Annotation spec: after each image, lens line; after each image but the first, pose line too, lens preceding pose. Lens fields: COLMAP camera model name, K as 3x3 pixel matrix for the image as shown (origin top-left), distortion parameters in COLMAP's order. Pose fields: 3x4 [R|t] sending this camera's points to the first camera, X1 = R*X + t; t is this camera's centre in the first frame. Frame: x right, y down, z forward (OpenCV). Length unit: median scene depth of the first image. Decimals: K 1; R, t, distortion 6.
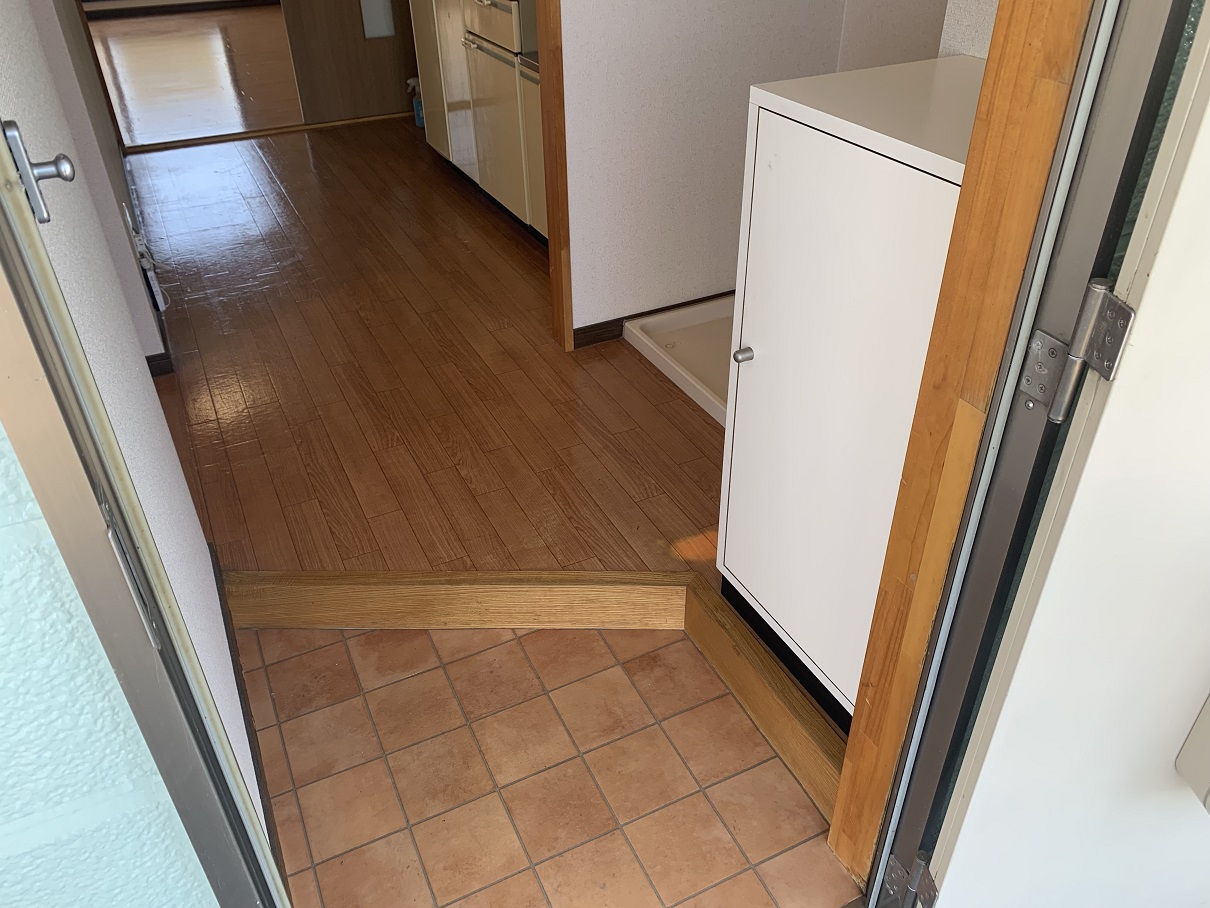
lens RADIAL K [[926.1, 0, 605.4], [0, 926.1, 454.3], [0, 0, 1]] dist [-0.007008, -0.001815]
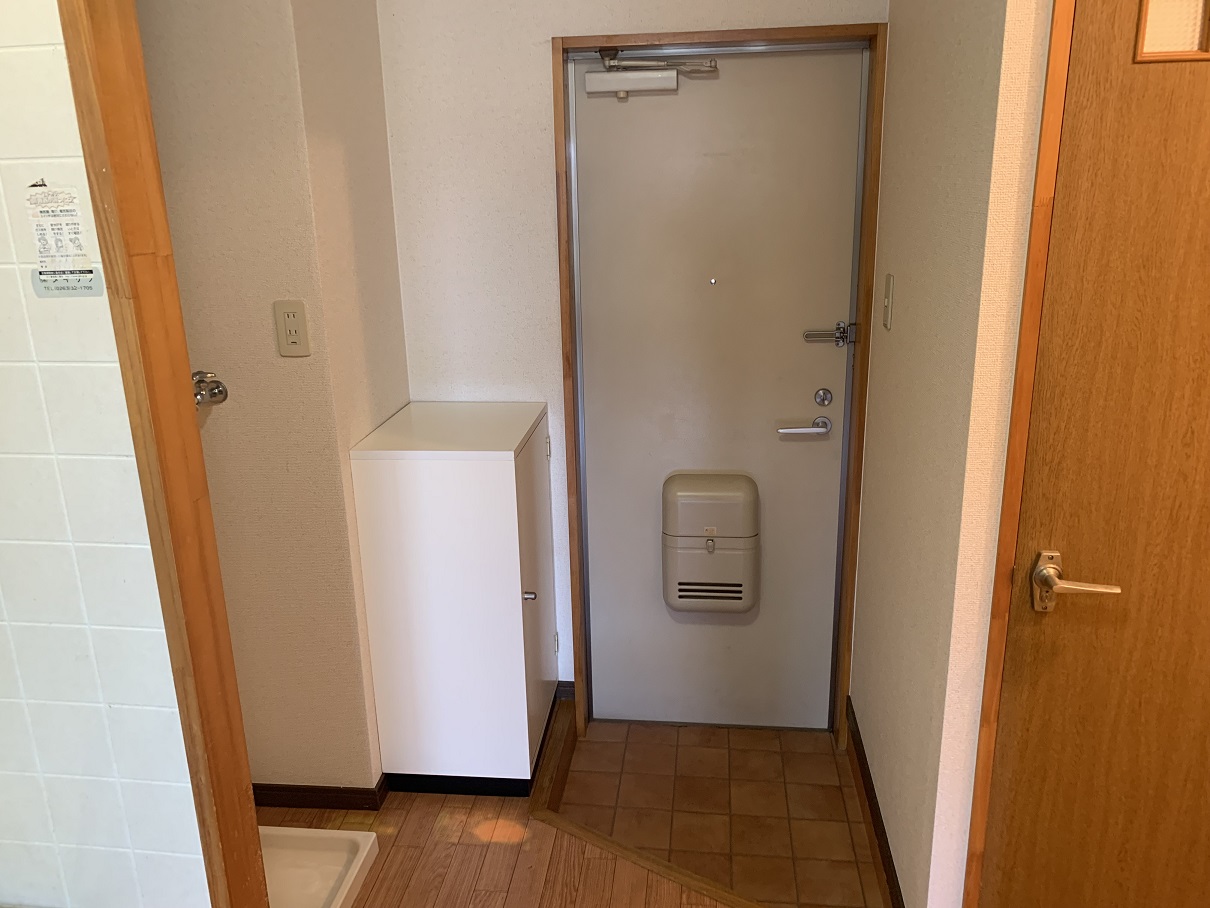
lens RADIAL K [[926.1, 0, 604.6], [0, 926.1, 453.1], [0, 0, 1]] dist [-0.007008, -0.001815]
pose [[-0.843361, -0.130662, 0.521220, -0.371260], [0.326736, 0.645374, 0.690461, -0.656063], [-0.426599, 0.752609, -0.501591, 0.776779]]
